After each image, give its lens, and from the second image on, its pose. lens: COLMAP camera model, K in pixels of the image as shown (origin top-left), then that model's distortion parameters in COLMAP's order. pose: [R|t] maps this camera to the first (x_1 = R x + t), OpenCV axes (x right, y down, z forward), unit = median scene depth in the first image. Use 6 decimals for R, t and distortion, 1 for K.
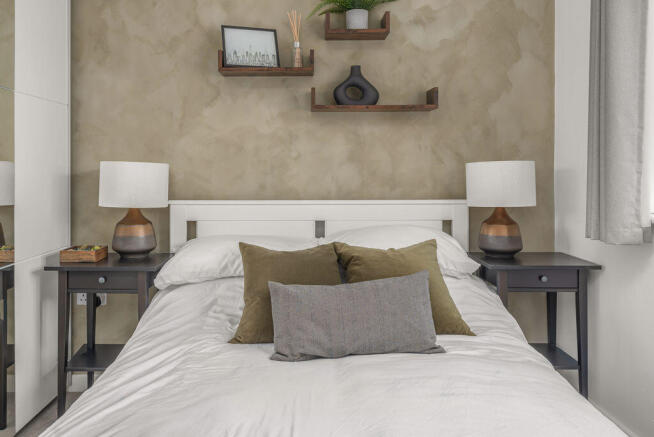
lens RADIAL K [[498.4, 0, 327.1], [0, 498.4, 171.4], [0, 0, 1]] dist [0.003449, 0.000737]
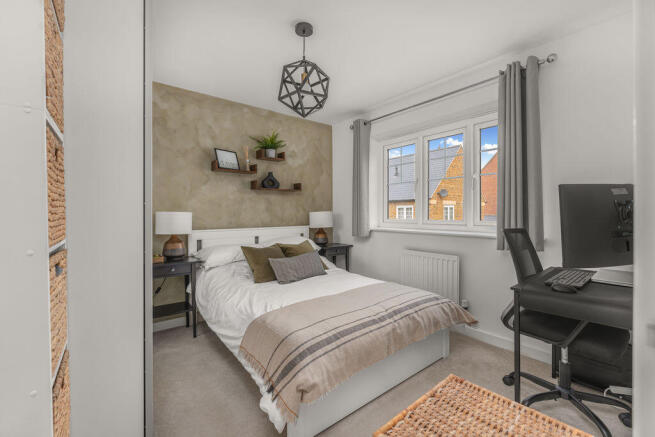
lens RADIAL K [[274.0, 0, 327.5], [0, 274.0, 218.5], [0, 0, 1]] dist [-0.000188, -0.000016]
pose [[0.798948, -0.015869, 0.601191, -0.525809], [0.005252, 0.999798, 0.019411, -0.009352], [-0.601378, -0.012351, 0.798869, -0.234900]]
